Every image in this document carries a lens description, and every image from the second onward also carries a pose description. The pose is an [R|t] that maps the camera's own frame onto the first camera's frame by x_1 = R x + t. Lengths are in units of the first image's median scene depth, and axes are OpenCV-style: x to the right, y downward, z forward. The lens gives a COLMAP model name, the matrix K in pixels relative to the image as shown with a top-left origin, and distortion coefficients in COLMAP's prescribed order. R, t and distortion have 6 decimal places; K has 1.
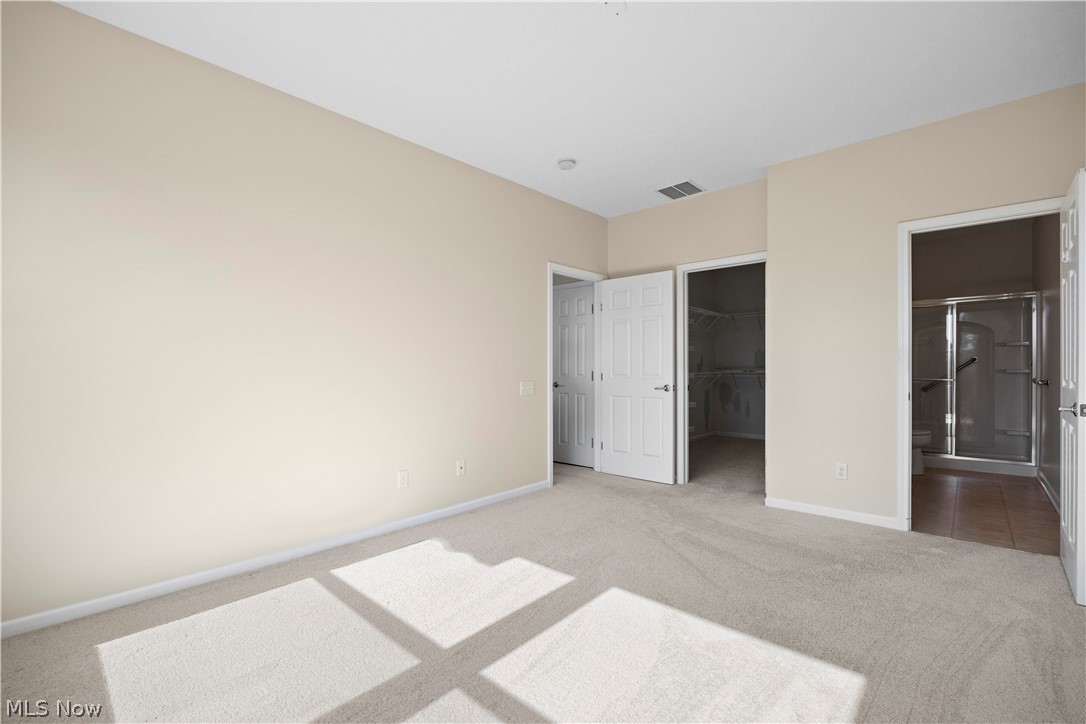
lens RADIAL K [[485.1, 0, 543.0], [0, 485.1, 362.0], [0, 0, 1]] dist [-0.001778, -0.000432]
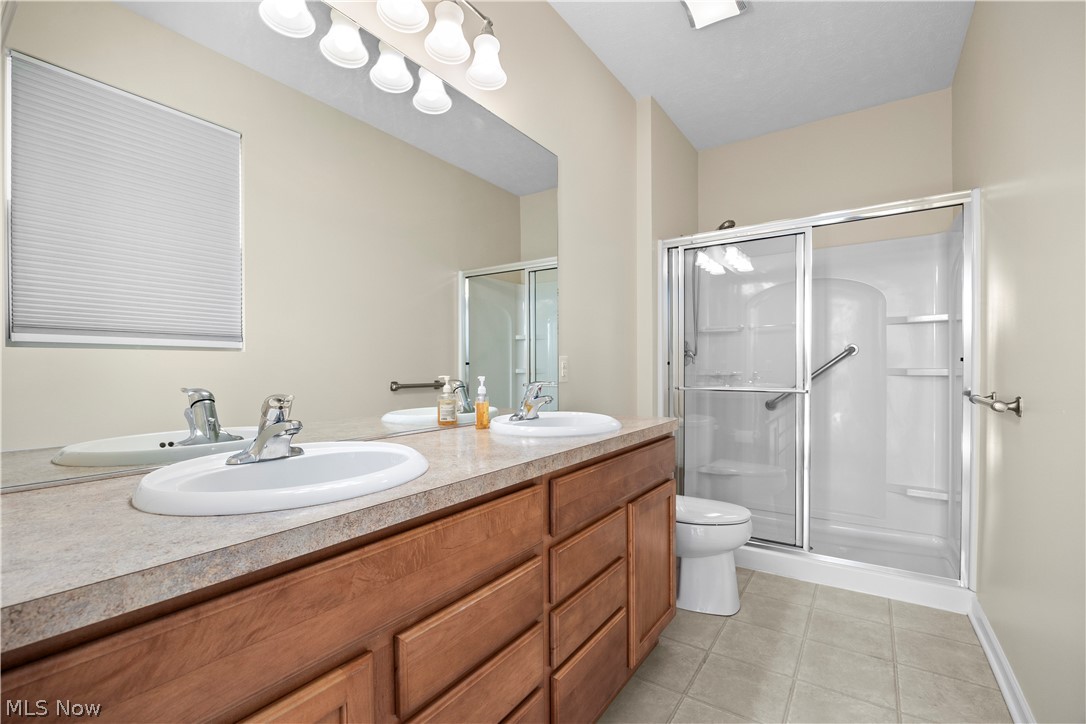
lens RADIAL K [[485.1, 0, 543.0], [0, 485.1, 362.0], [0, 0, 1]] dist [-0.001778, -0.000432]
pose [[0.991220, -0.002621, 0.132197, 0.437264], [0.001518, 0.999963, 0.008444, 0.002259], [-0.132214, -0.008169, 0.991188, 0.467685]]
